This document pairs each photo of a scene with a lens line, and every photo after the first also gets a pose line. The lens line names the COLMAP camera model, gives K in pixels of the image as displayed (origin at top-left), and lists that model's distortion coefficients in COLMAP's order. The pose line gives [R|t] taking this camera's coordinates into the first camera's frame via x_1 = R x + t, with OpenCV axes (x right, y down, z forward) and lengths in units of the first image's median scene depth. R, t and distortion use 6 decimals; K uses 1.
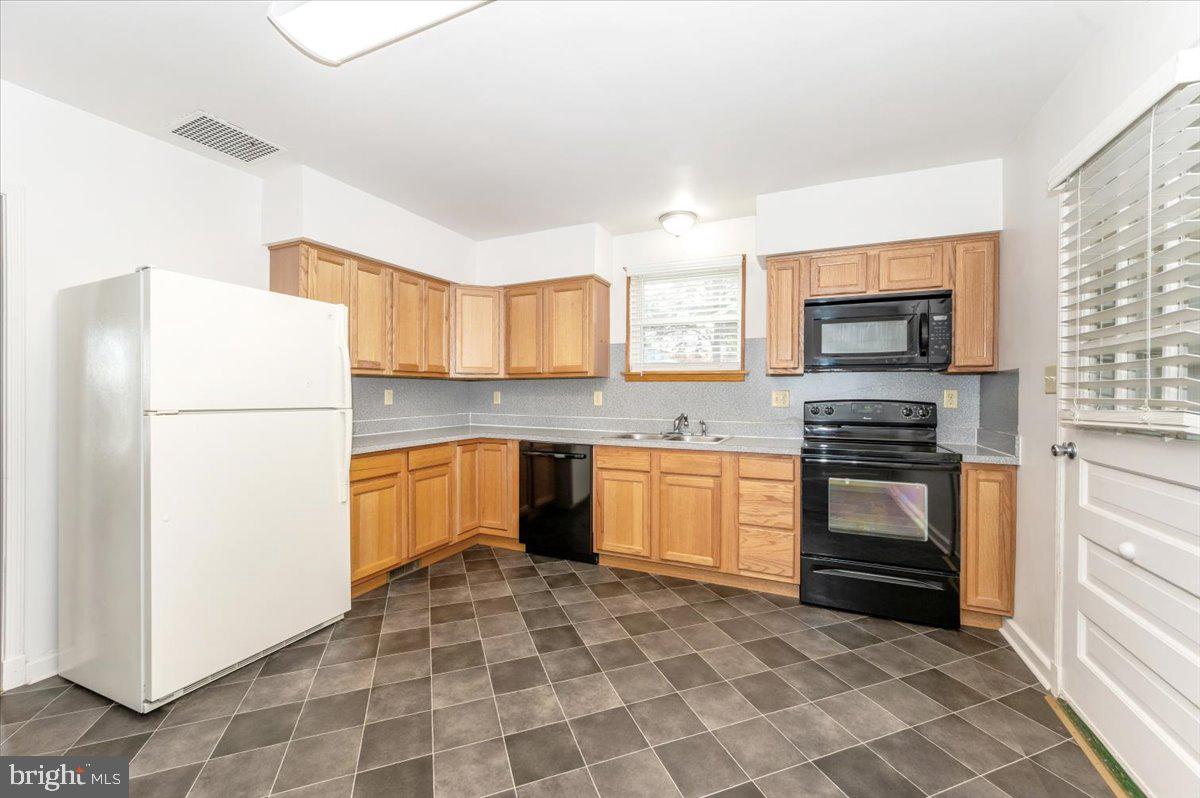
lens RADIAL K [[476.2, 0, 601.1], [0, 476.2, 393.8], [0, 0, 1]] dist [-0.000571, -0.000463]
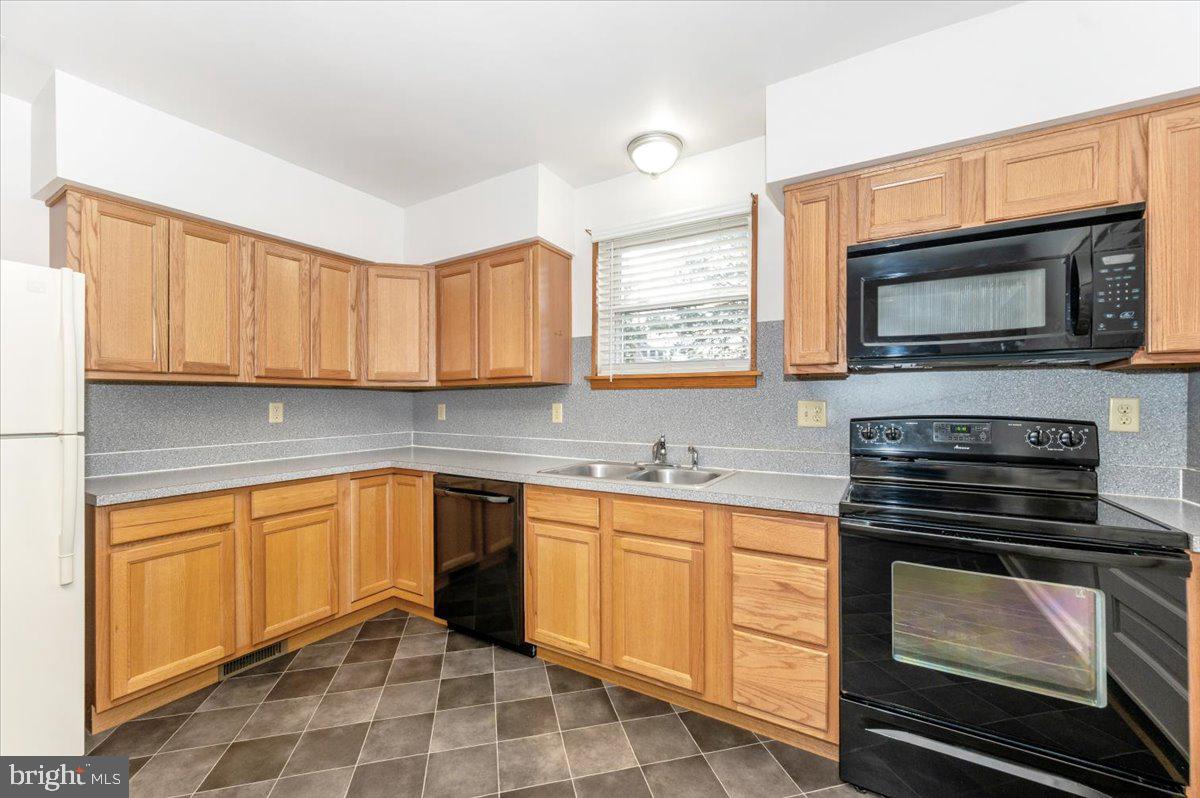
lens RADIAL K [[476.2, 0, 598.1], [0, 476.2, 402.8], [0, 0, 1]] dist [-0.000571, -0.000463]
pose [[0.993776, -0.005257, -0.111274, 0.178718], [0.004960, 0.999983, -0.002940, -0.004542], [0.111288, 0.002370, 0.993785, 0.366268]]
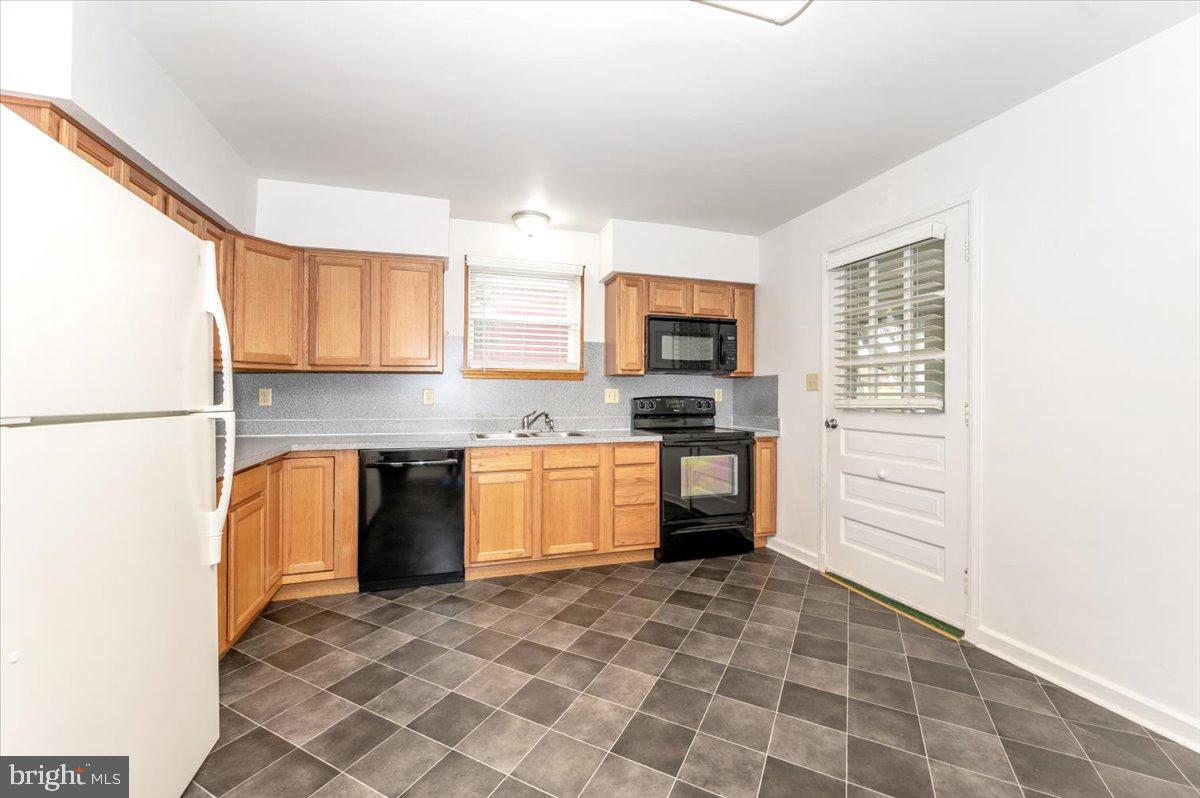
lens RADIAL K [[476.2, 0, 599.5], [0, 476.2, 392.7], [0, 0, 1]] dist [-0.000571, -0.000463]
pose [[0.744725, 0.001680, 0.667369, -0.464970], [0.002258, 0.999985, -0.005037, 0.008752], [-0.667368, 0.005258, 0.744710, 0.172014]]
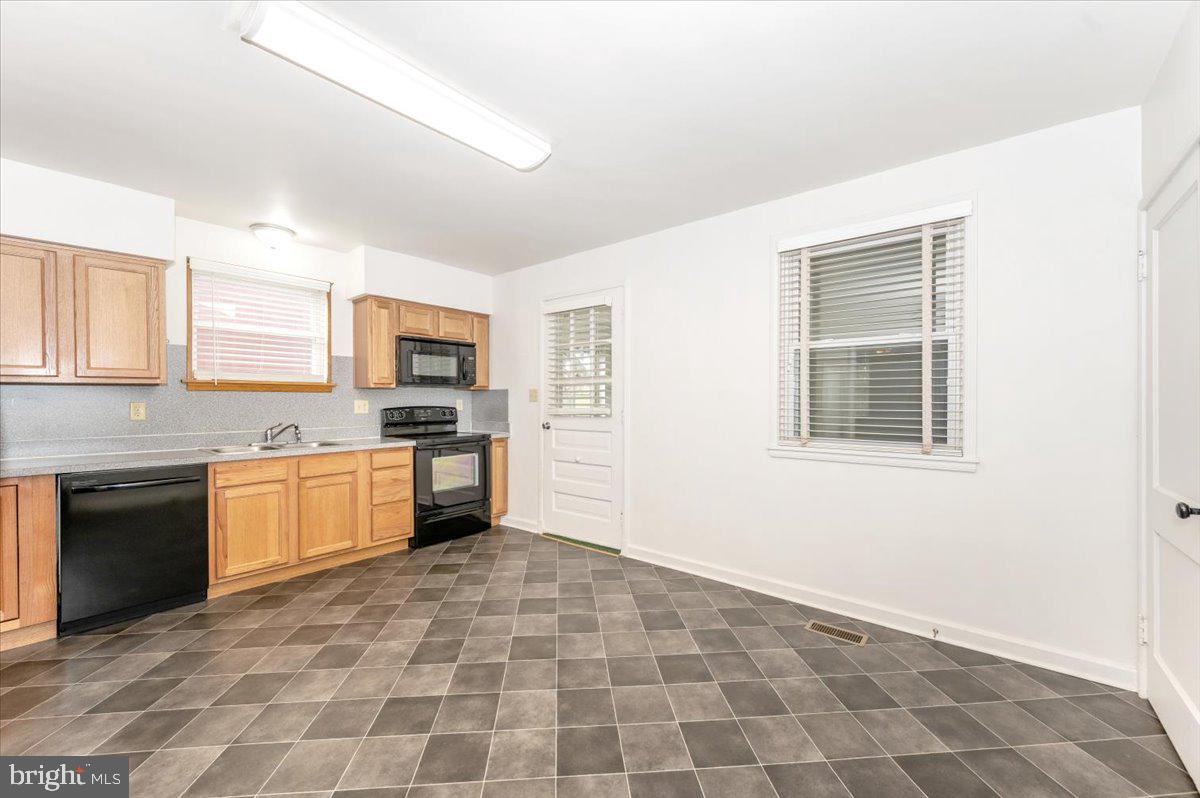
lens RADIAL K [[476.2, 0, 600.7], [0, 476.2, 403.8], [0, 0, 1]] dist [-0.000571, -0.000463]
pose [[0.266015, -0.012398, 0.963889, -0.726165], [0.007314, 0.999914, 0.010842, -0.007722], [-0.963941, 0.004166, 0.266083, 0.071066]]
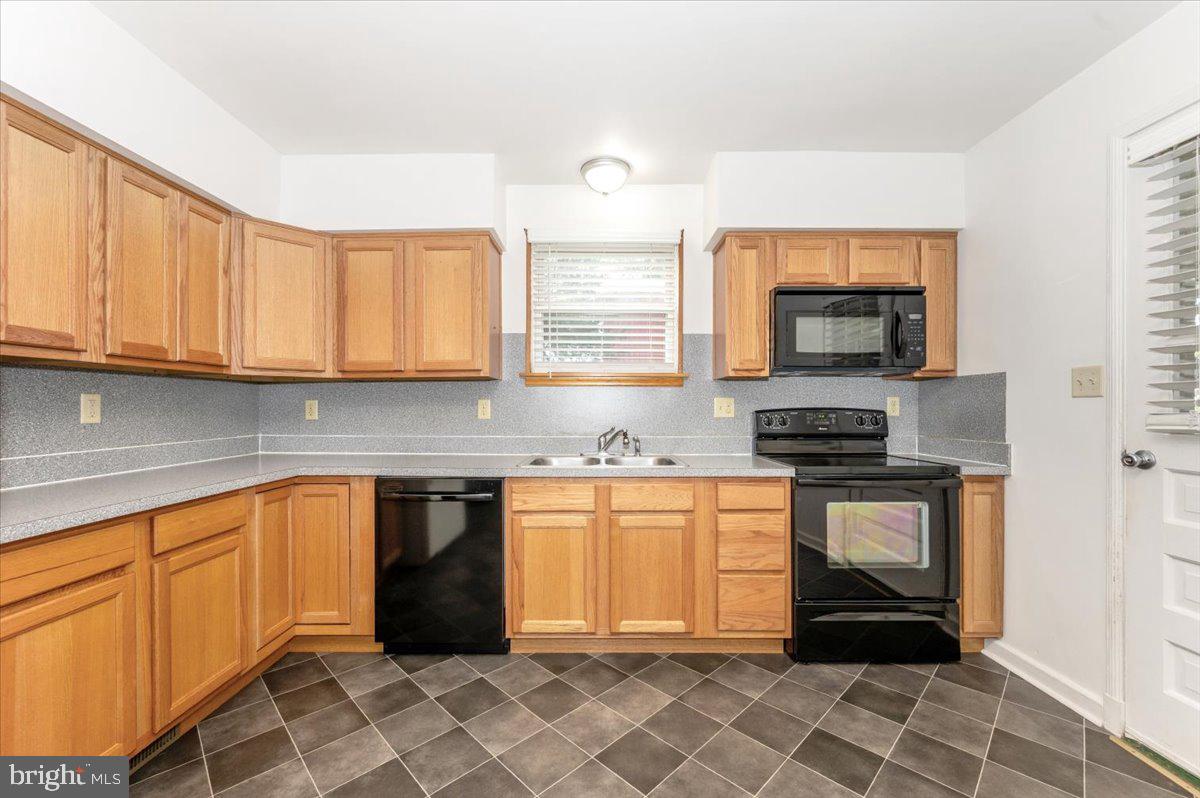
lens RADIAL K [[476.2, 0, 596.8], [0, 476.2, 407.1], [0, 0, 1]] dist [-0.000571, -0.000463]
pose [[0.911642, -0.003694, 0.410970, -0.188951], [0.004685, 0.999988, -0.001404, 0.010173], [-0.410960, 0.003205, 0.911648, 0.363632]]
